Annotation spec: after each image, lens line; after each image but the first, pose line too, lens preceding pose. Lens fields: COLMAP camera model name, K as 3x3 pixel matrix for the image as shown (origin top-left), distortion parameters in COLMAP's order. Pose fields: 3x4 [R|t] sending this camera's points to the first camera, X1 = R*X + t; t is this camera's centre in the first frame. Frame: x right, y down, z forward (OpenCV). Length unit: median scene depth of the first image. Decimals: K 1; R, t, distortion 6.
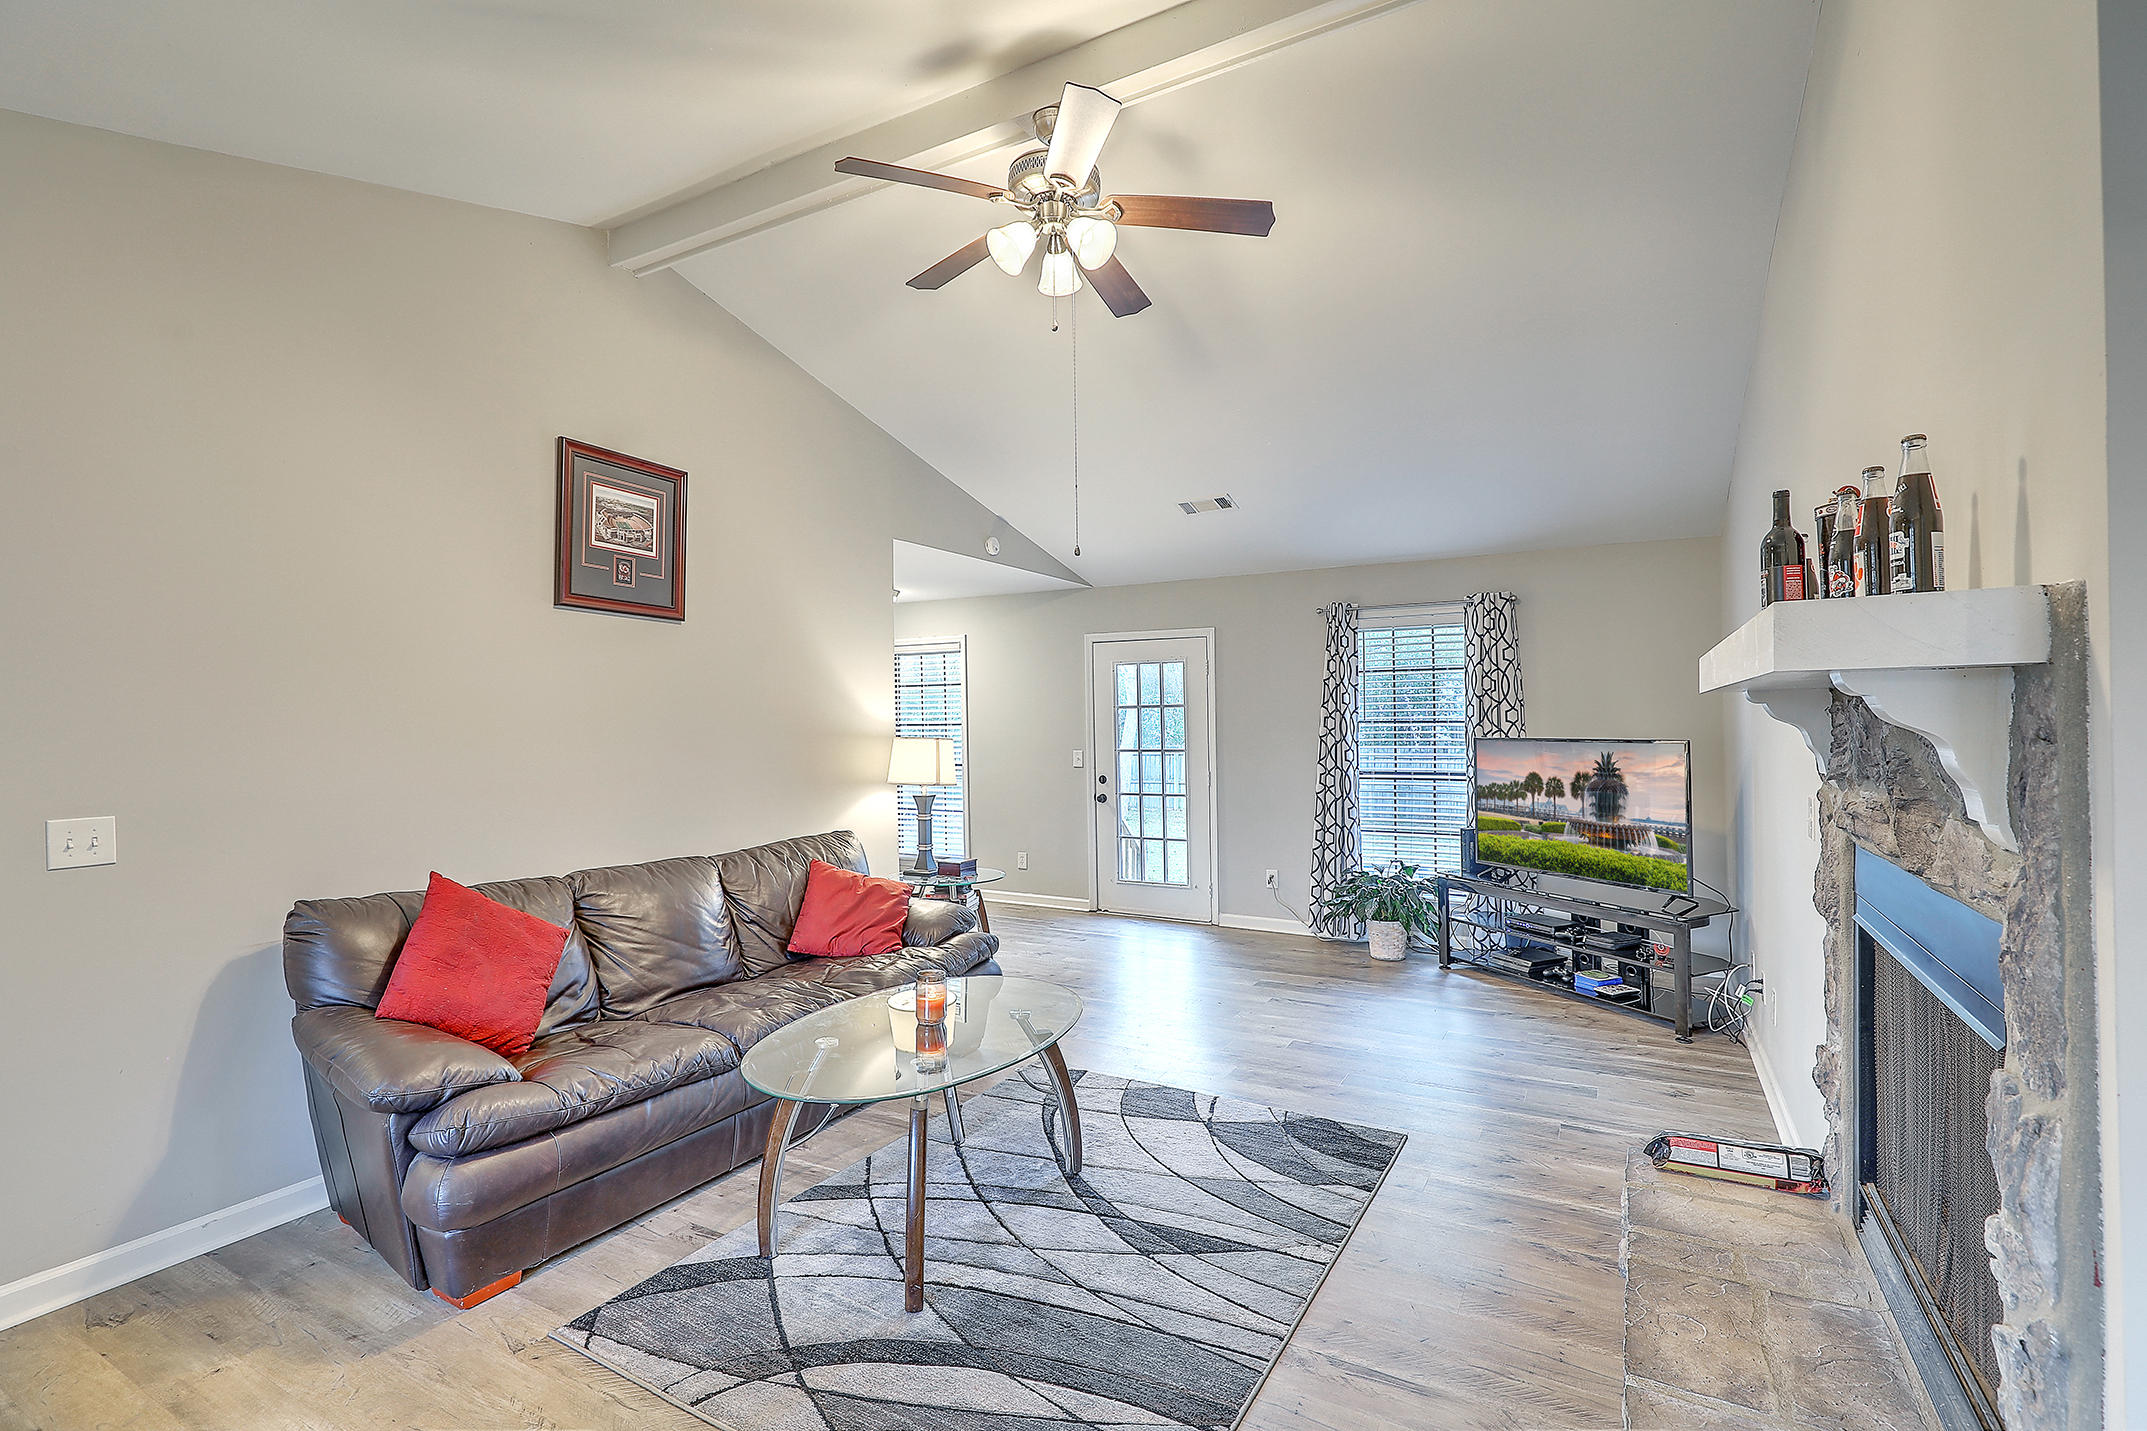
lens RADIAL K [[980.3, 0, 1080.6], [0, 980.3, 724.3], [0, 0, 1]] dist [0.004587, -0.000246]
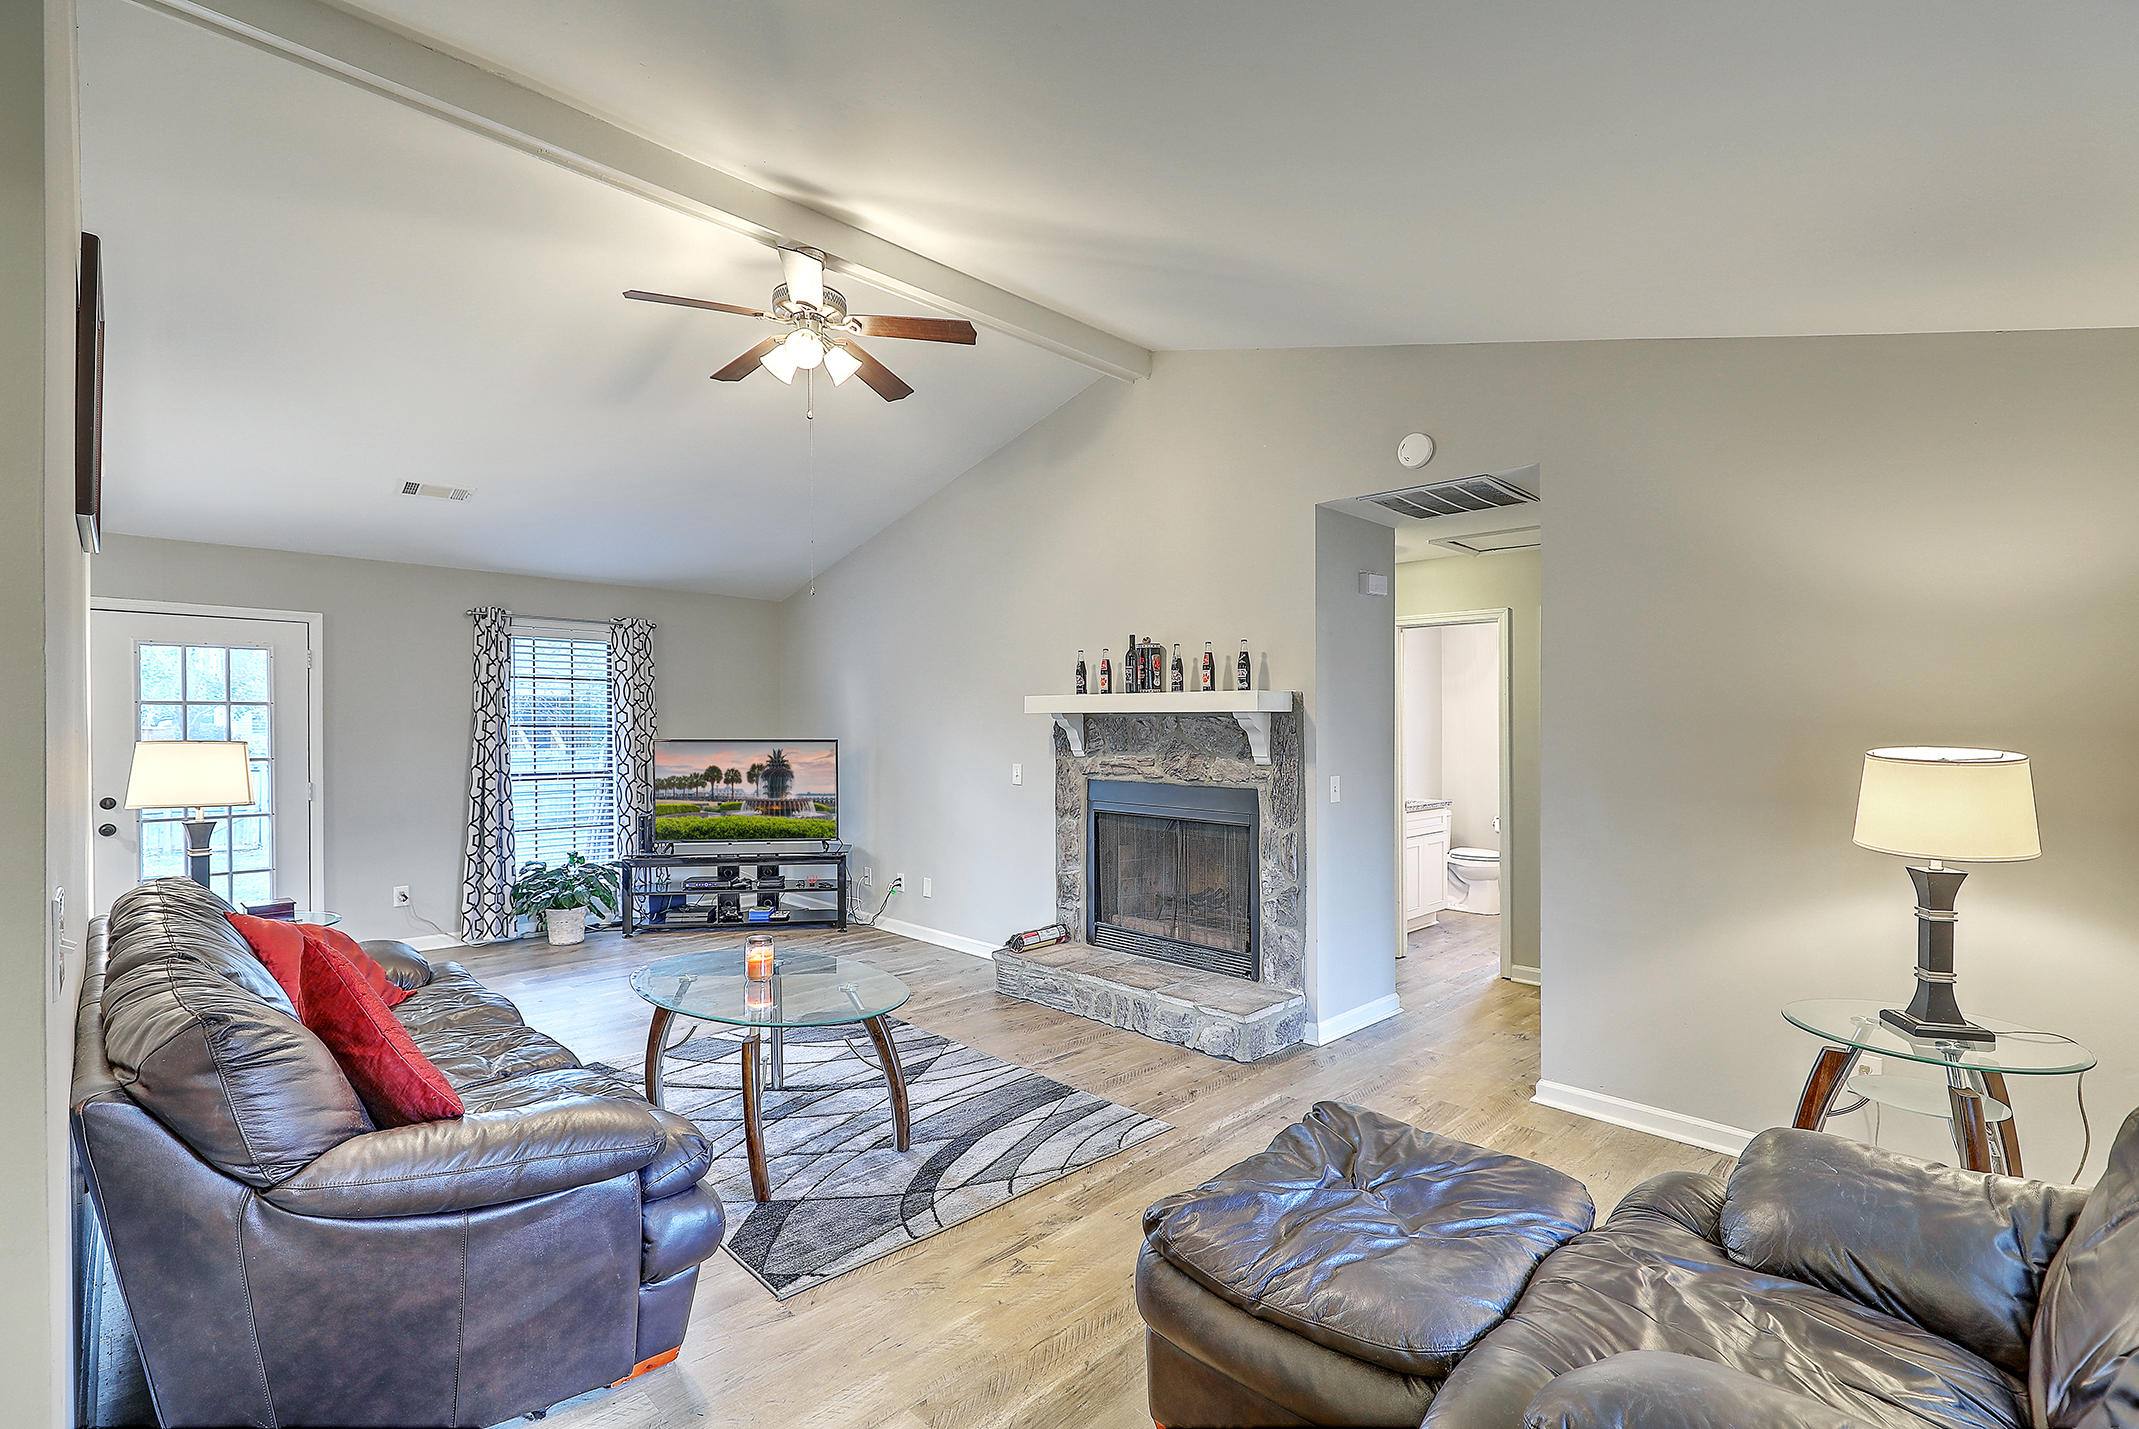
lens RADIAL K [[976.6, 0, 1073.6], [0, 976.6, 734.2], [0, 0, 1]] dist [0.004587, -0.000246]
pose [[0.271452, 0.000870, 0.962452, -0.698498], [-0.002869, 0.999996, -0.000095, 0.005815], [-0.962448, -0.002736, 0.271453, 0.196260]]
